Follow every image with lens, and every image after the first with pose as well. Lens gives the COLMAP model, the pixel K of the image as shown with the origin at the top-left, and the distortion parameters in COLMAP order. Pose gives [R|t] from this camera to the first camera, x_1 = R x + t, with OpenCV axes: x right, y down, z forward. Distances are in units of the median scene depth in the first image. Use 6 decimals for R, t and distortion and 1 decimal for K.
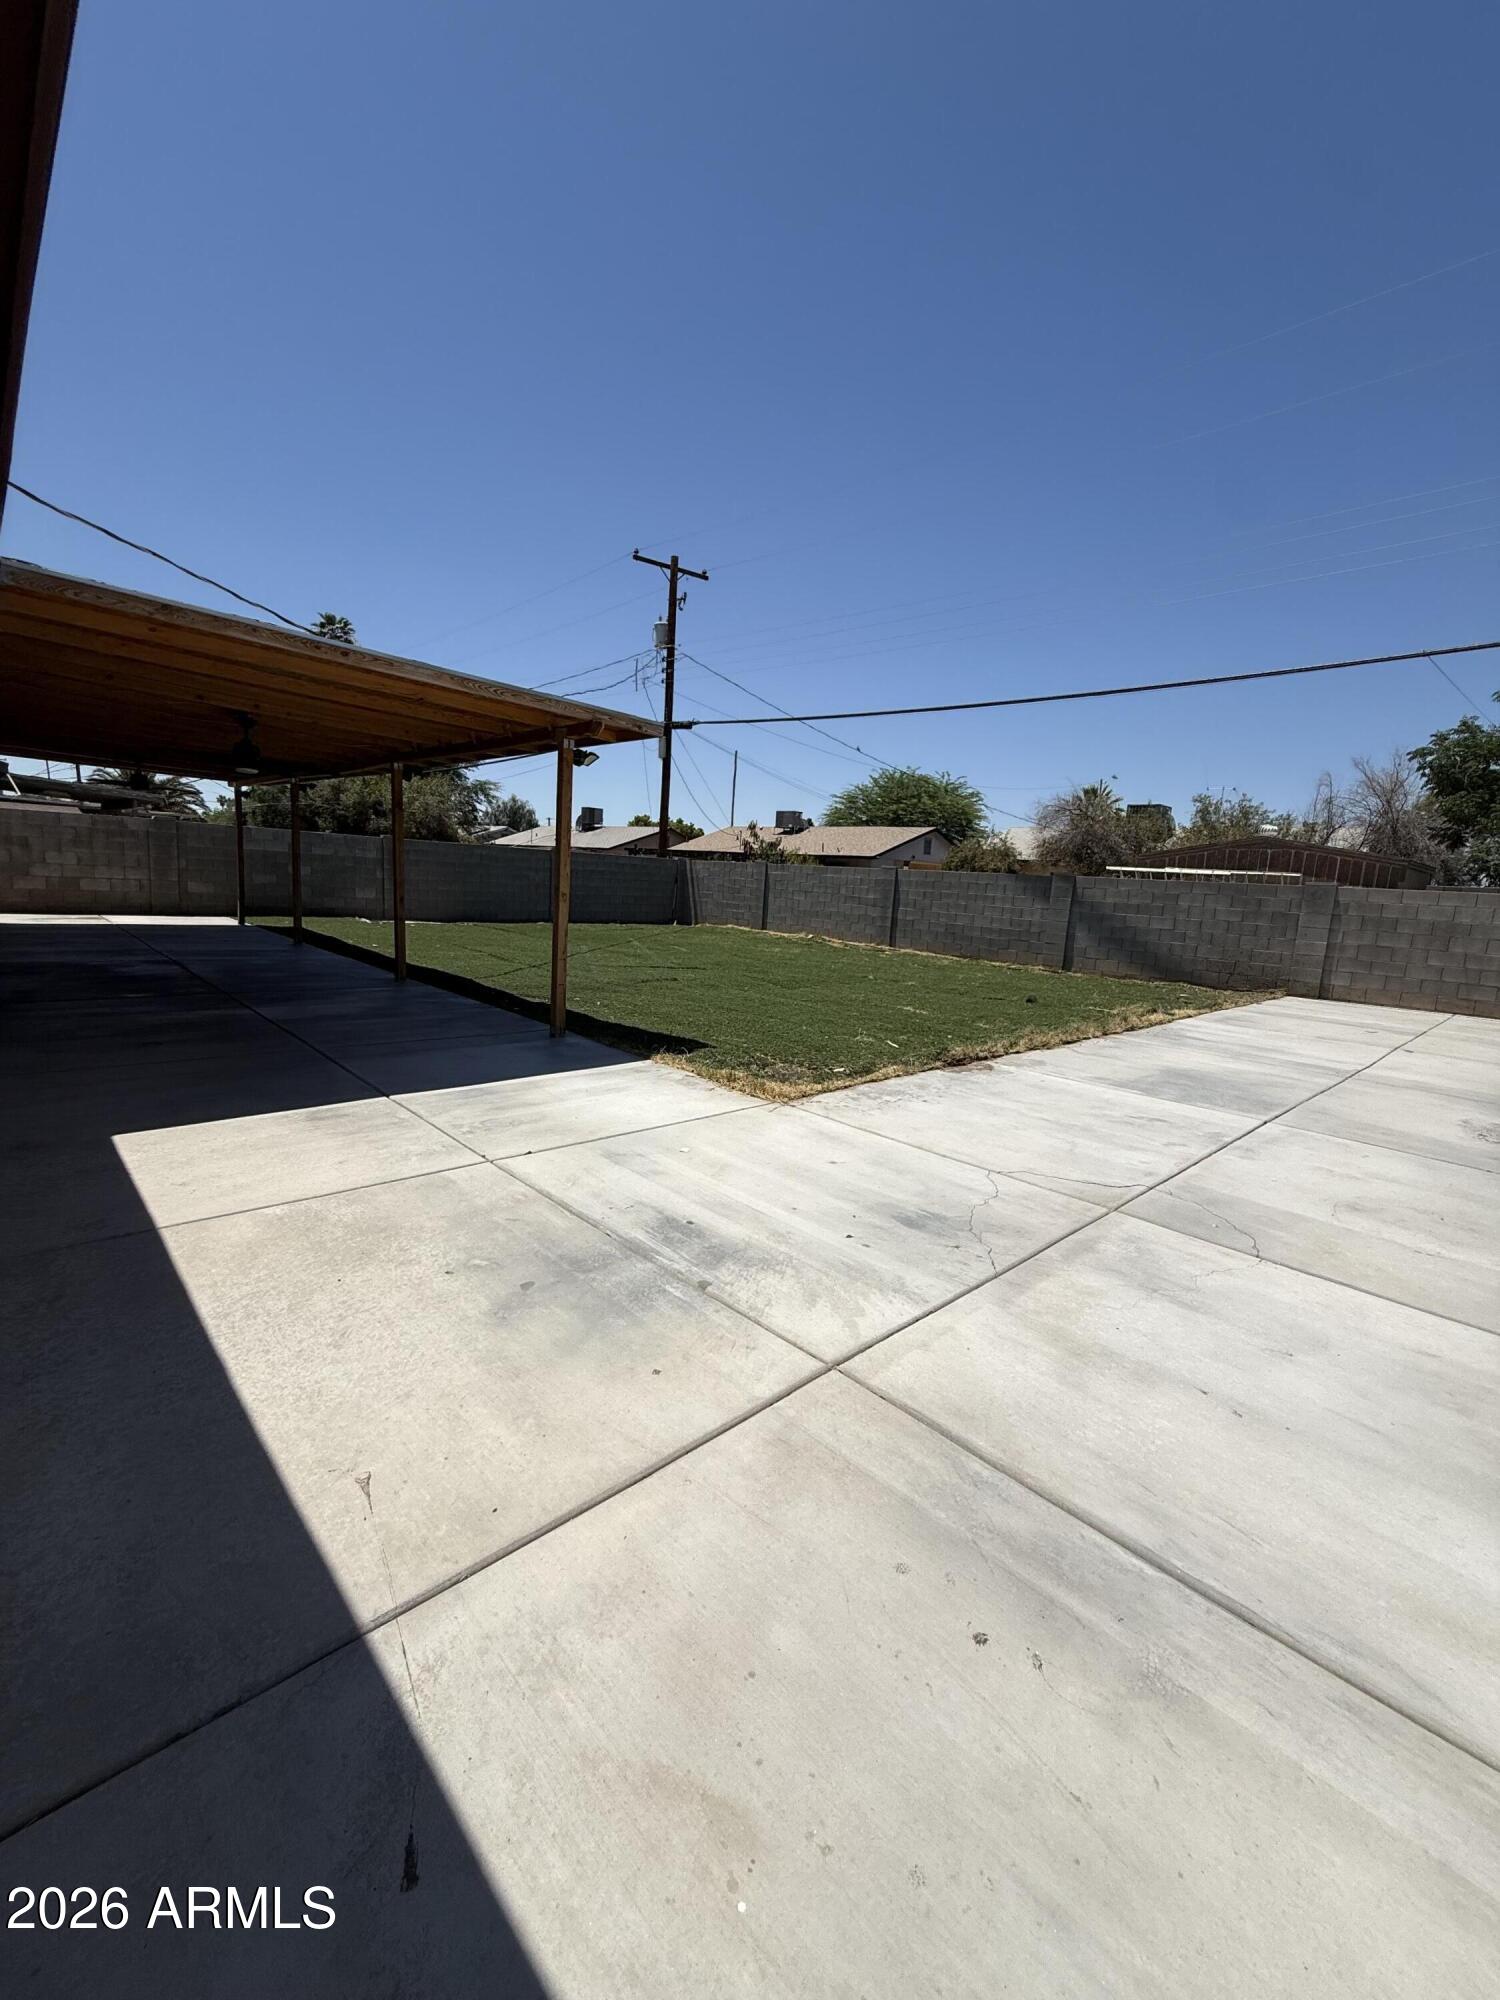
lens RADIAL K [[795.3, 0, 751.1], [0, 795.3, 996.3], [0, 0, 1]] dist [0.000156, -0.000101]
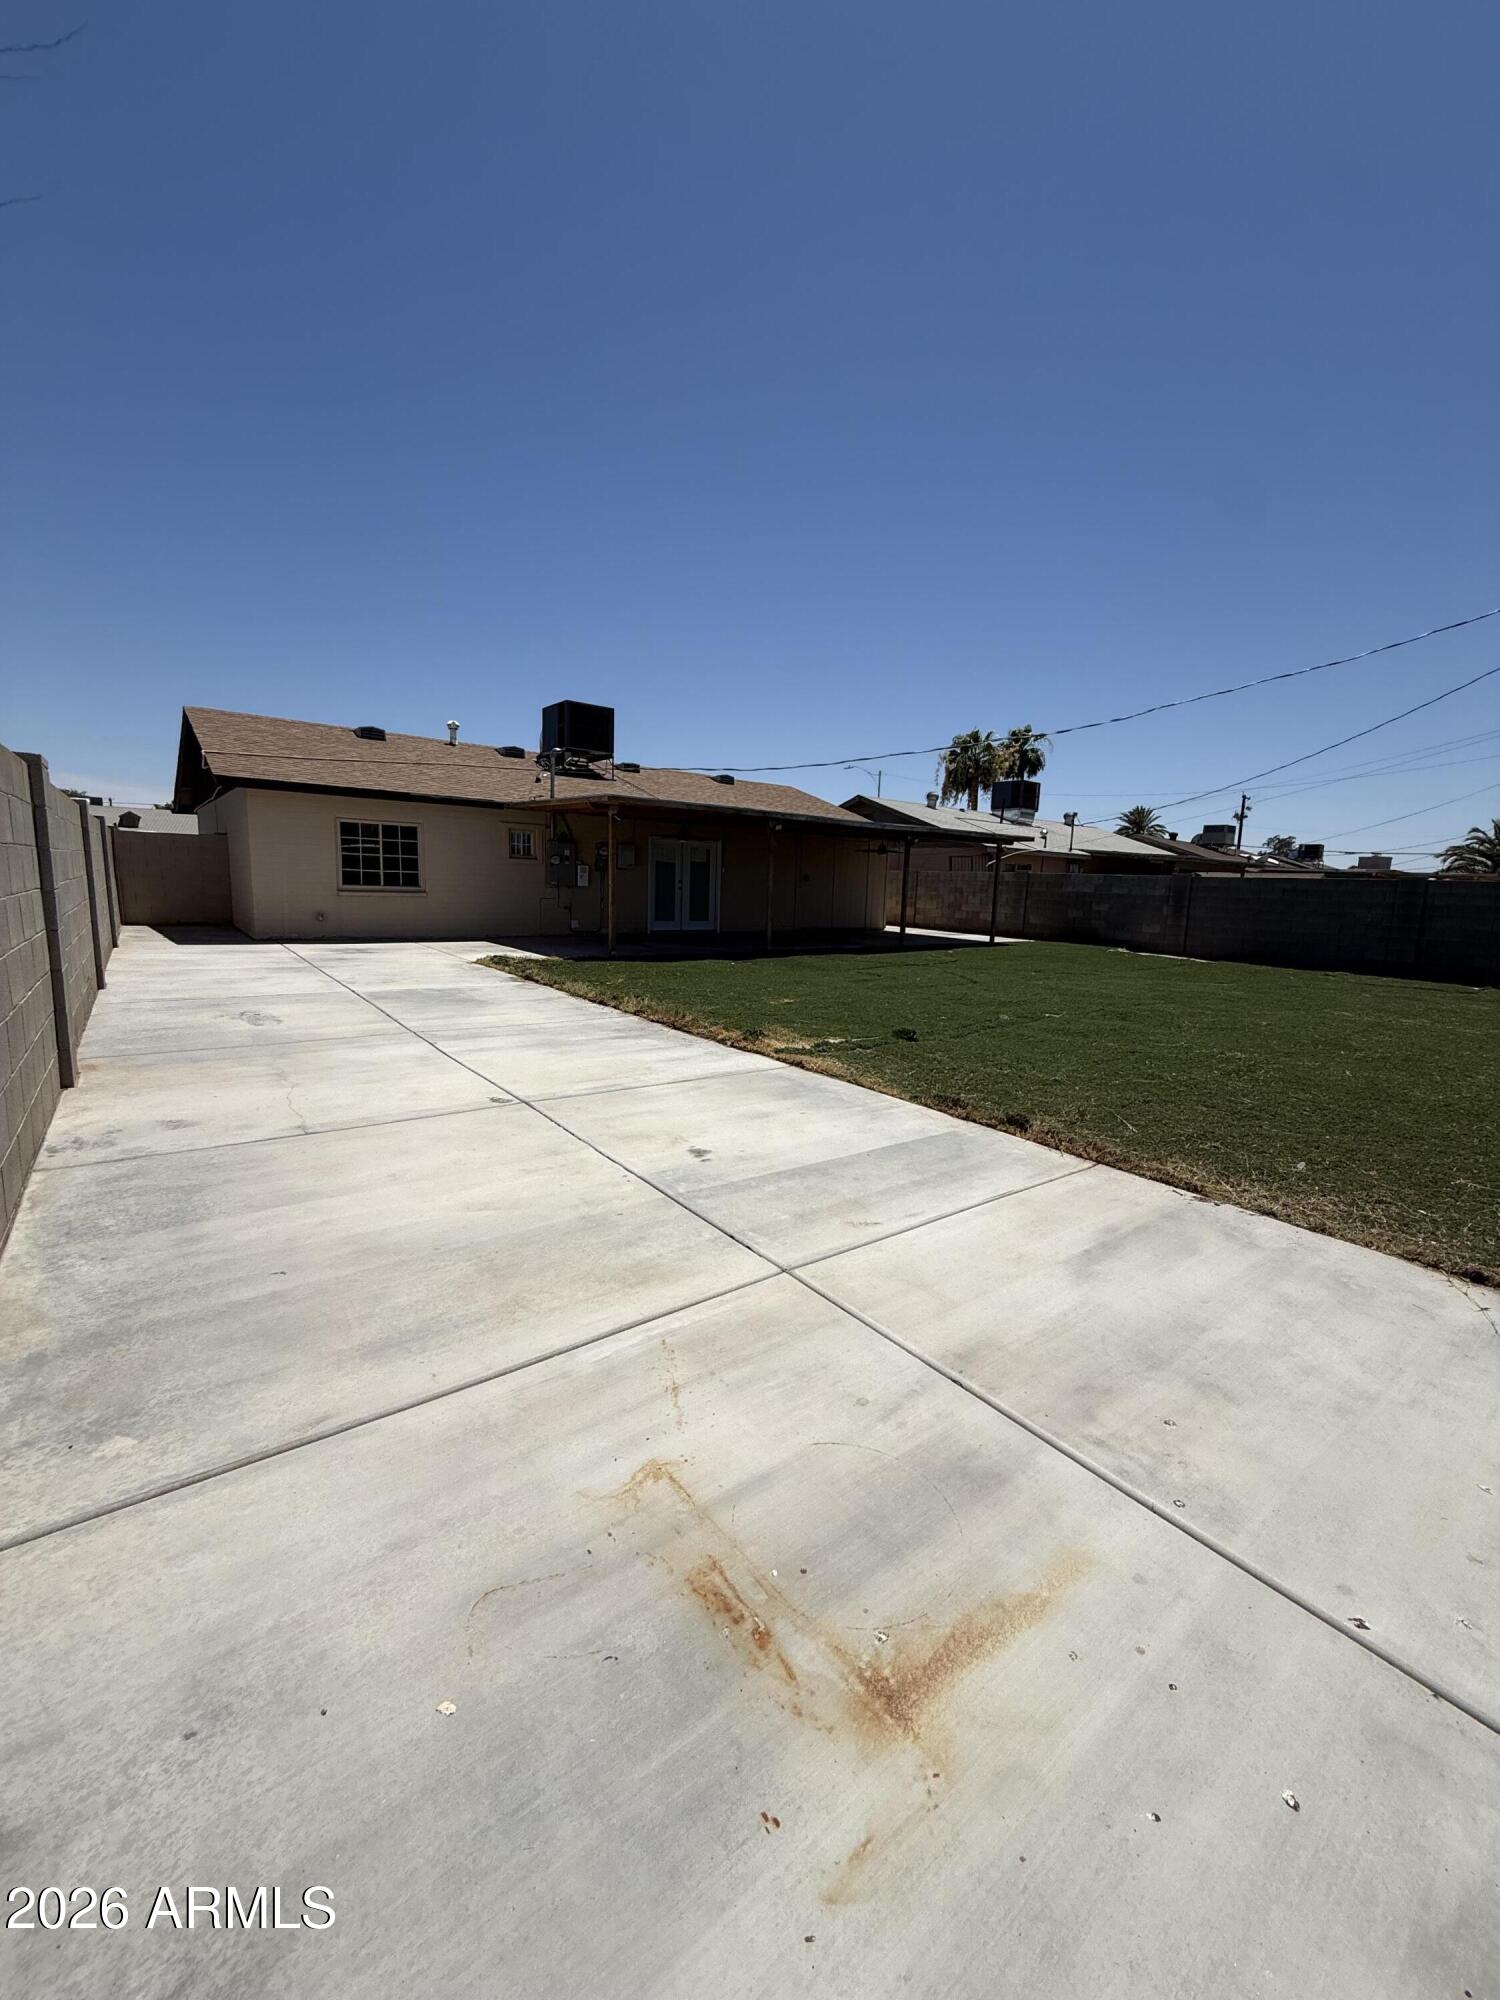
lens RADIAL K [[795.3, 0, 751.1], [0, 795.3, 996.3], [0, 0, 1]] dist [0.000156, -0.000101]
pose [[-0.104504, 0.080679, -0.991247, 0.817150], [-0.188691, 0.976992, 0.099412, -0.054994], [0.976460, 0.197428, -0.086877, 0.726470]]
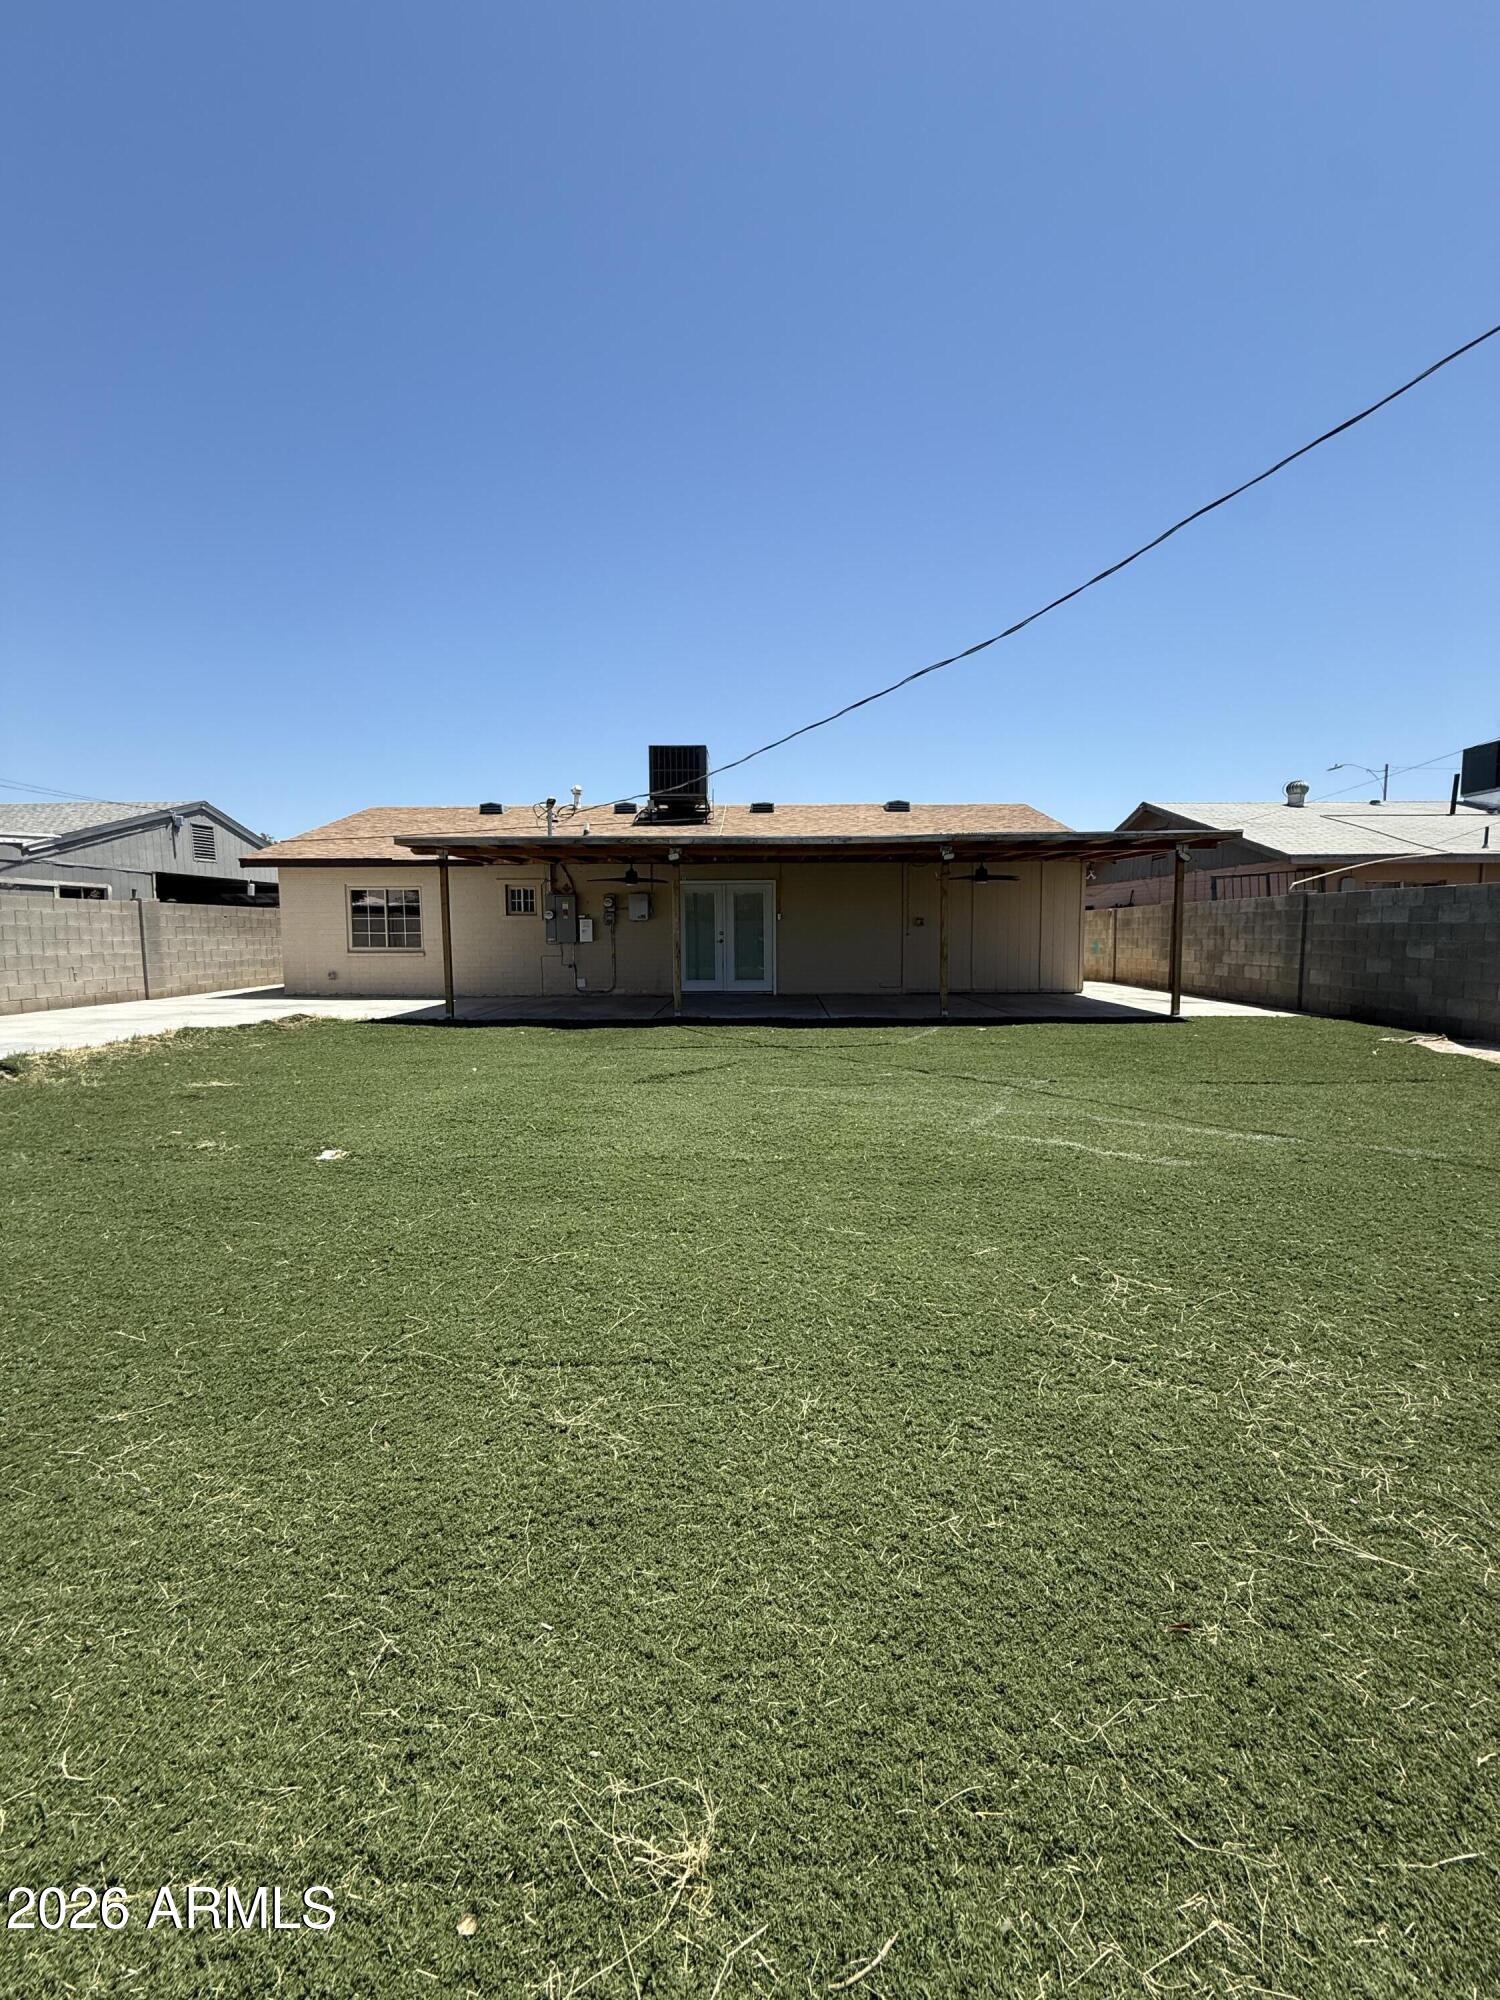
lens RADIAL K [[795.3, 0, 751.1], [0, 795.3, 996.3], [0, 0, 1]] dist [0.000156, -0.000101]
pose [[-0.706864, -0.002468, -0.707345, 0.255371], [-0.143711, 0.979639, 0.140197, -0.162017], [0.692596, 0.200753, -0.692826, 1.267634]]
